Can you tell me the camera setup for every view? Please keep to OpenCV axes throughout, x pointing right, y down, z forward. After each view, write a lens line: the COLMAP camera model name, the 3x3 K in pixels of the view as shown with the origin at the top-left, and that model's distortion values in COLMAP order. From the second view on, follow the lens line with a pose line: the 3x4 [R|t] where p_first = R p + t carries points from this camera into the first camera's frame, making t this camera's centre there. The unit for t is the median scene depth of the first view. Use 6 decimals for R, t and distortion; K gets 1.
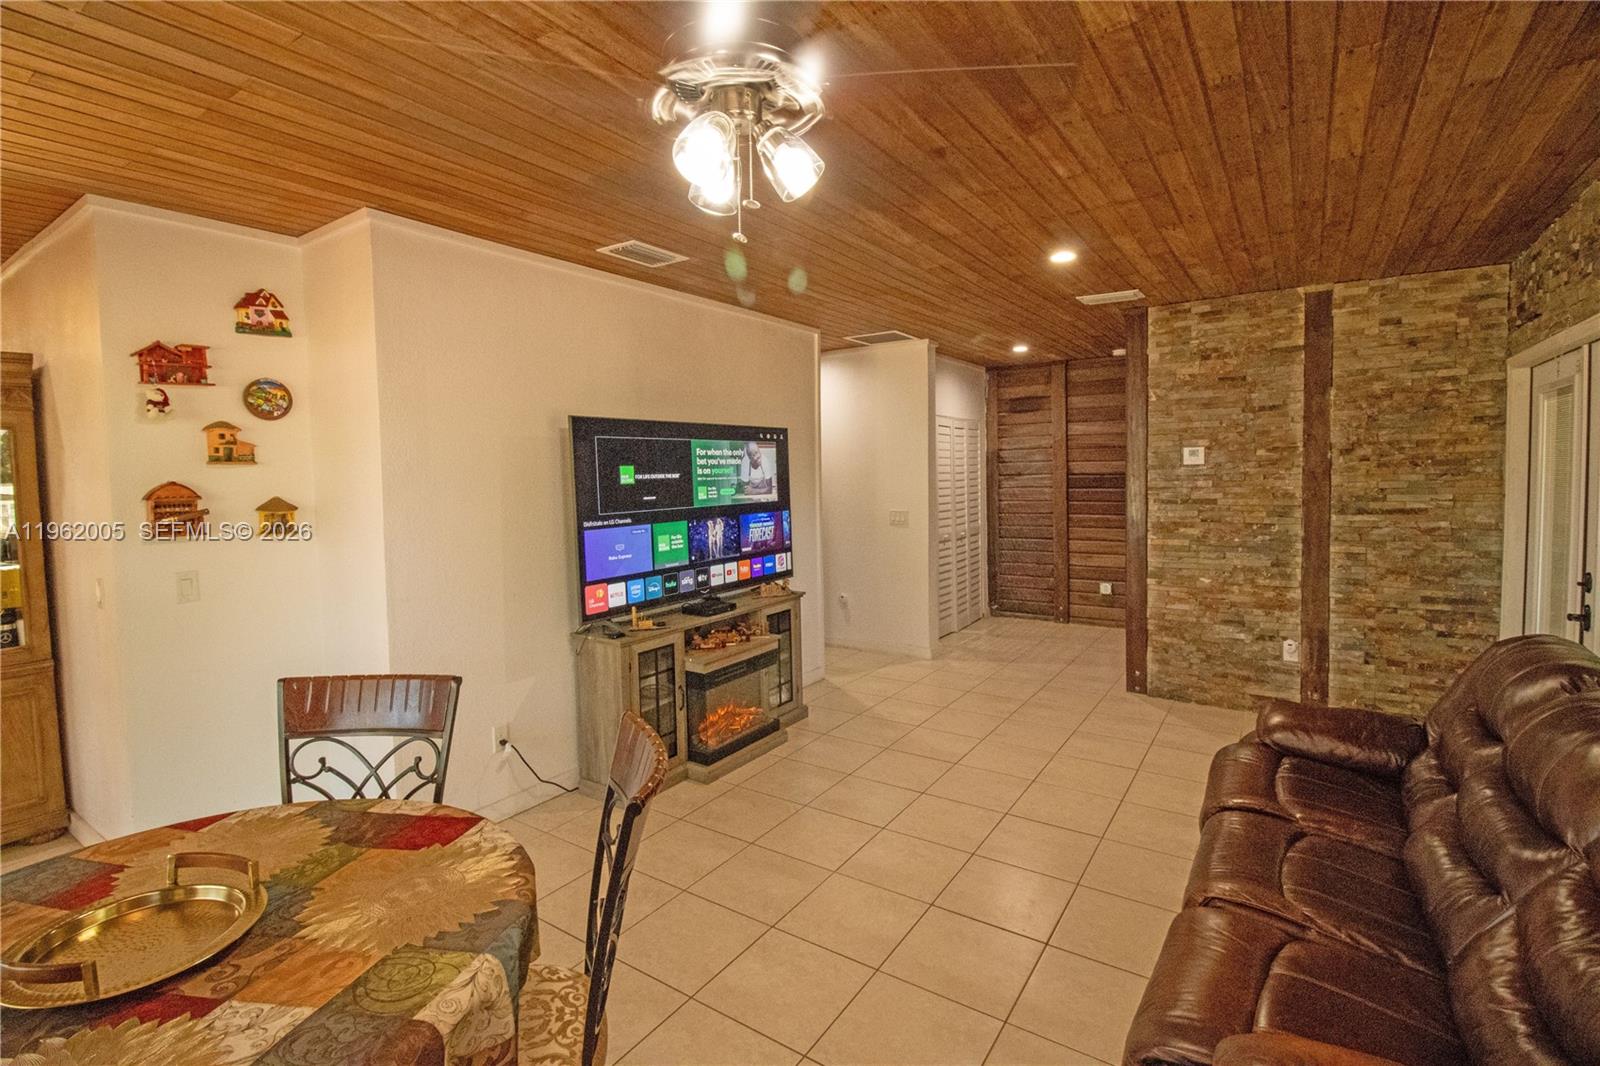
lens RADIAL K [[740.3, 0, 798.9], [0, 740.3, 514.3], [0, 0, 1]] dist [-0.003993, -0.008906]
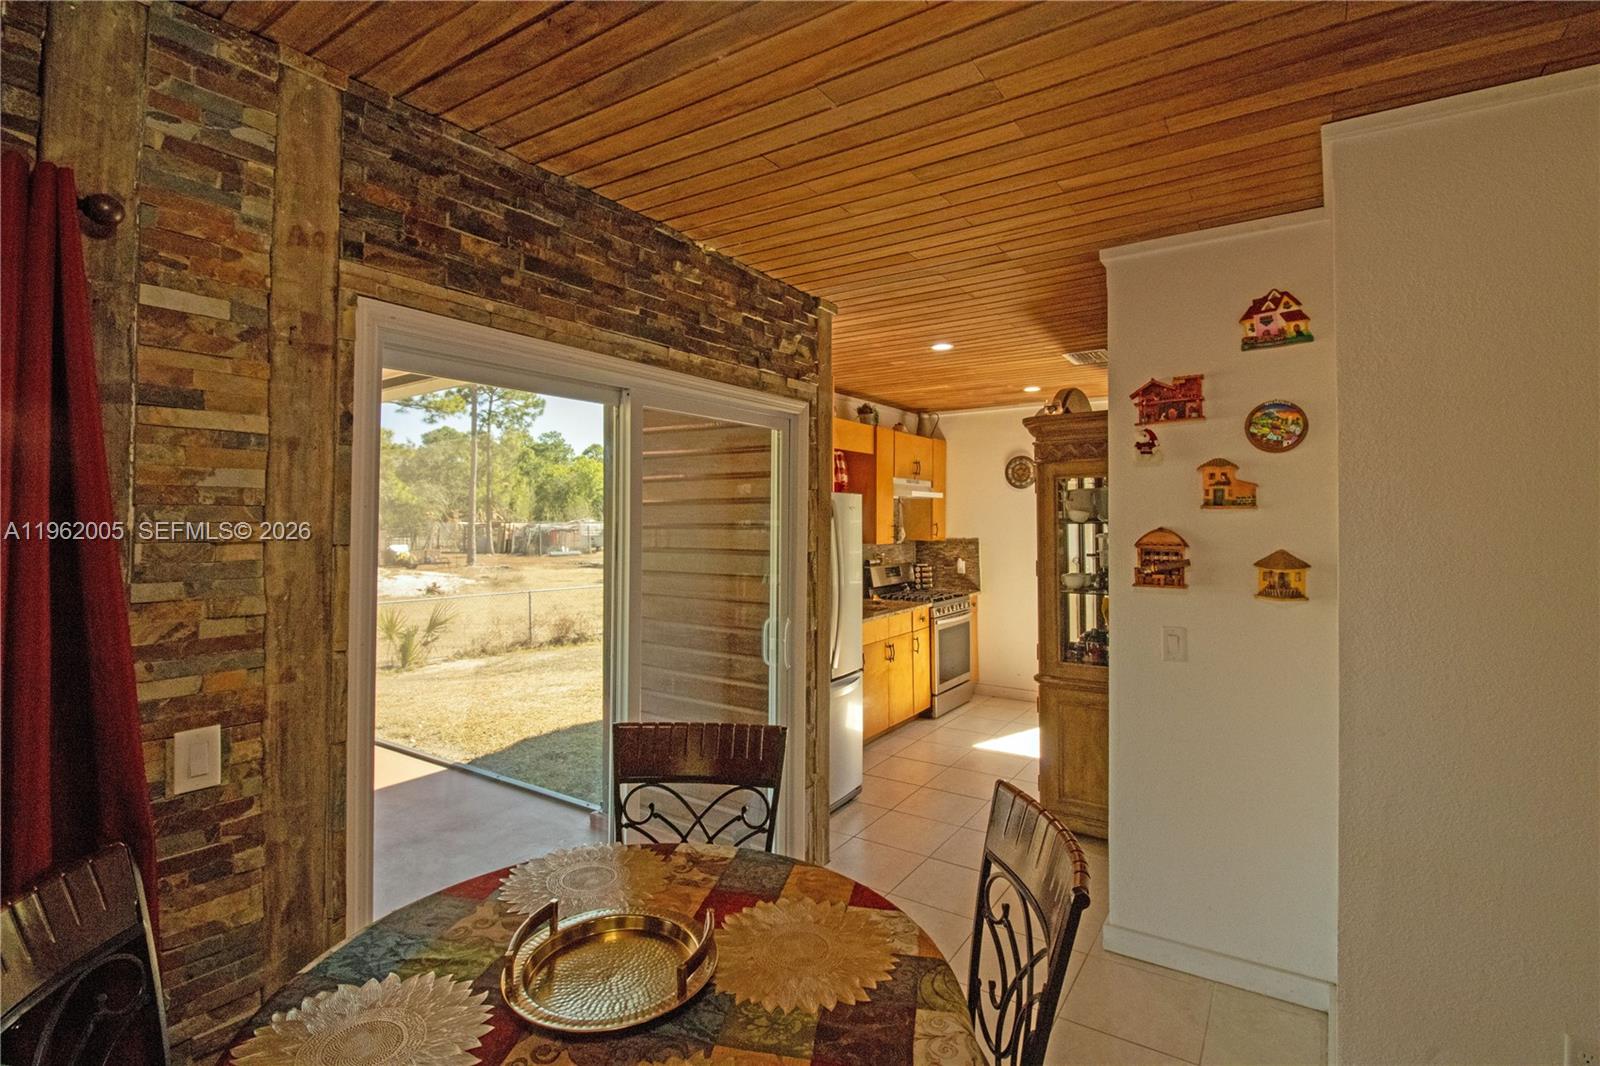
lens RADIAL K [[740.3, 0, 817.4], [0, 740.3, 512.2], [0, 0, 1]] dist [-0.003993, -0.008906]
pose [[0.011586, 0.008385, -0.999898, 0.049951], [-0.056538, 0.998371, 0.007717, -0.031475], [0.998333, 0.056442, 0.012042, 0.375140]]
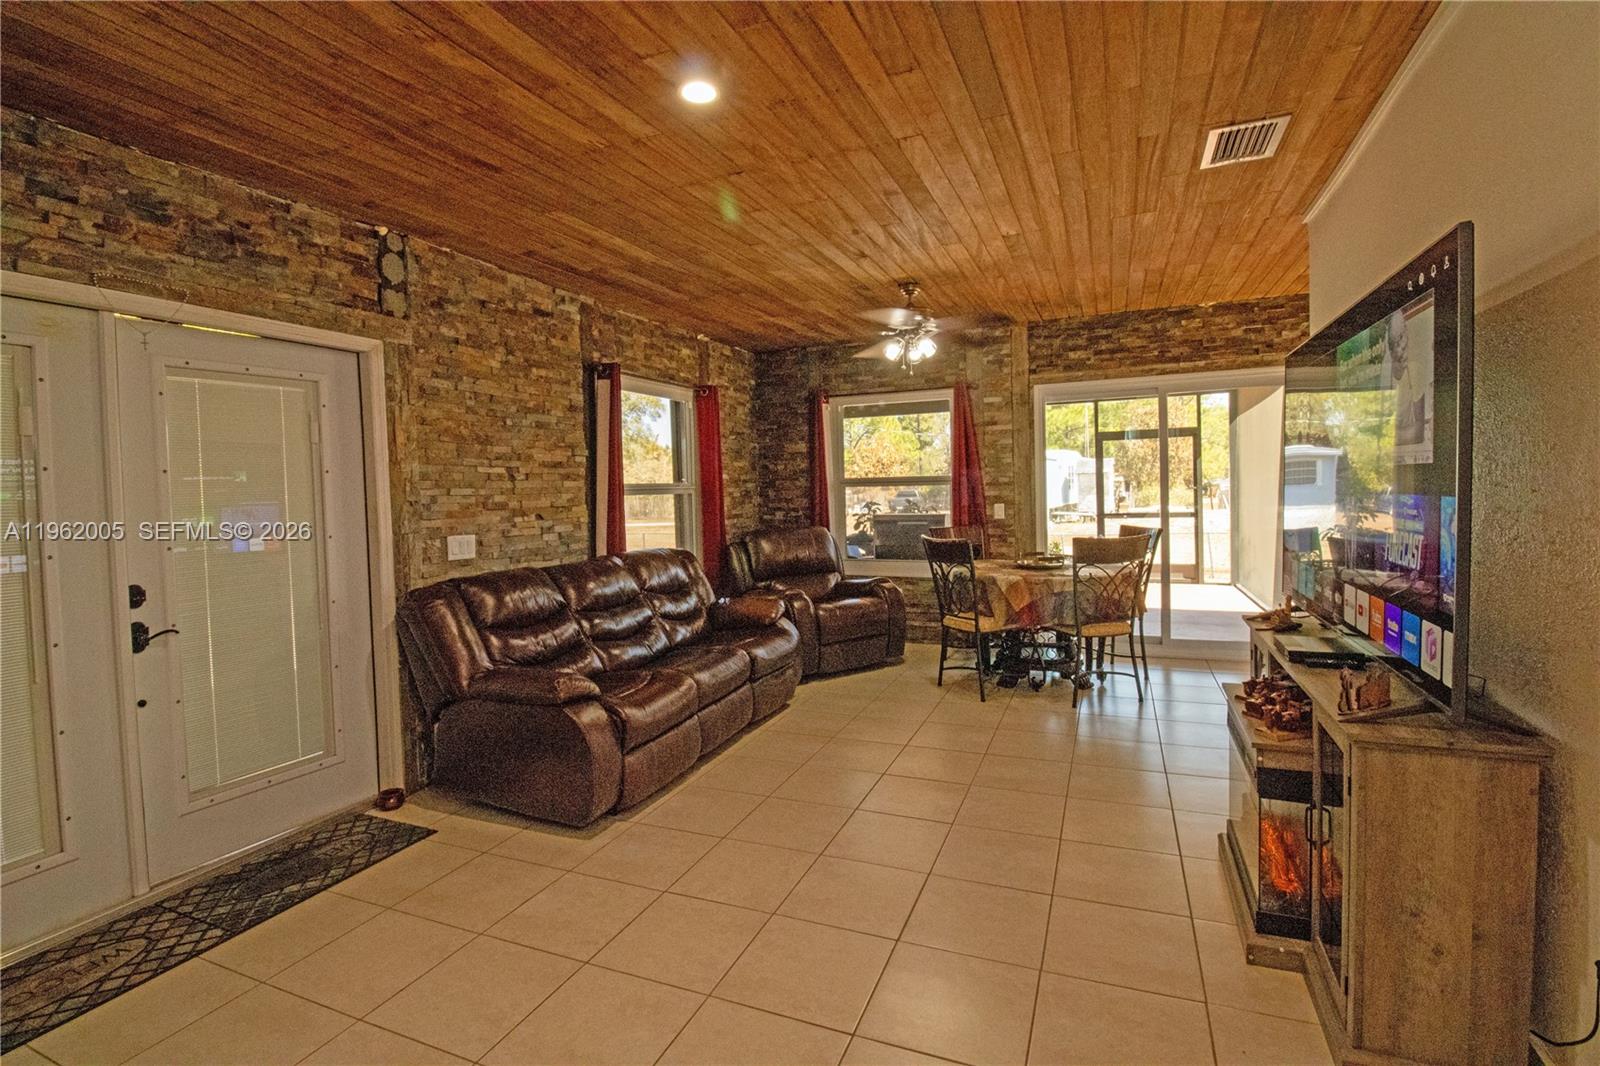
lens RADIAL K [[740.3, 0, 796.9], [0, 740.3, 510.0], [0, 0, 1]] dist [-0.003993, -0.008906]
pose [[-0.980188, 0.054001, -0.190567, 0.357604], [0.037230, 0.995199, 0.090514, -0.041742], [0.194540, 0.081626, -0.977492, 1.421806]]
